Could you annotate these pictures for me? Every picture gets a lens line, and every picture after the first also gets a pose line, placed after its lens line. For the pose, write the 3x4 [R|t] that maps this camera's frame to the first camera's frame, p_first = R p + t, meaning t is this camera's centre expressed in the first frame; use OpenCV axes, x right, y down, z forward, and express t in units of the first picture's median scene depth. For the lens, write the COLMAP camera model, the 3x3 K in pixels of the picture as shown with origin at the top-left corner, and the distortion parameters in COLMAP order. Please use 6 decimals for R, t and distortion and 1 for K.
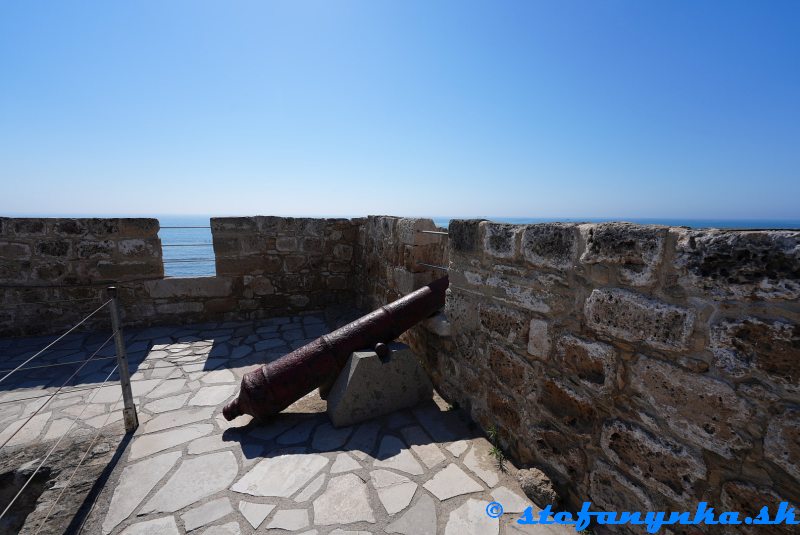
lens RADIAL K [[322.1, 0, 400.7], [0, 322.1, 268.5], [0, 0, 1]] dist [-0.000665, -0.000417]
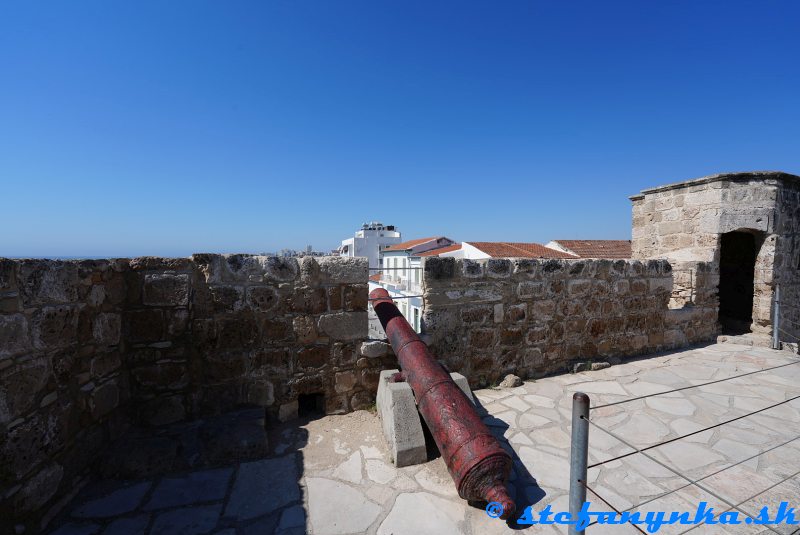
lens RADIAL K [[322.1, 0, 400.7], [0, 322.1, 268.5], [0, 0, 1]] dist [-0.000665, -0.000417]
pose [[0.062517, -0.043773, 0.997084, -1.637526], [0.157859, 0.986896, 0.033428, -0.230473], [-0.985481, 0.155308, 0.068607, 1.408981]]
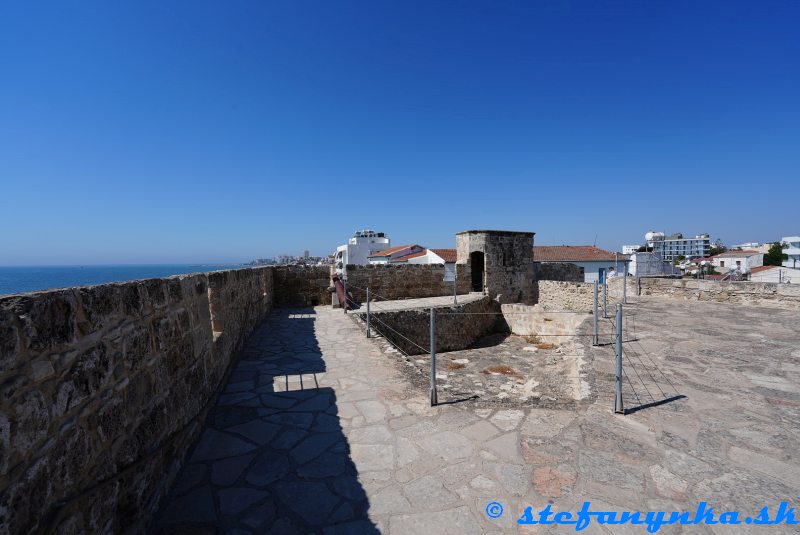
lens RADIAL K [[322.1, 0, 400.7], [0, 322.1, 268.5], [0, 0, 1]] dist [-0.000665, -0.000417]
pose [[0.053788, -0.033629, 0.997986, -6.360526], [0.172786, 0.984670, 0.023868, -0.083866], [-0.983490, 0.171154, 0.058774, -0.101815]]
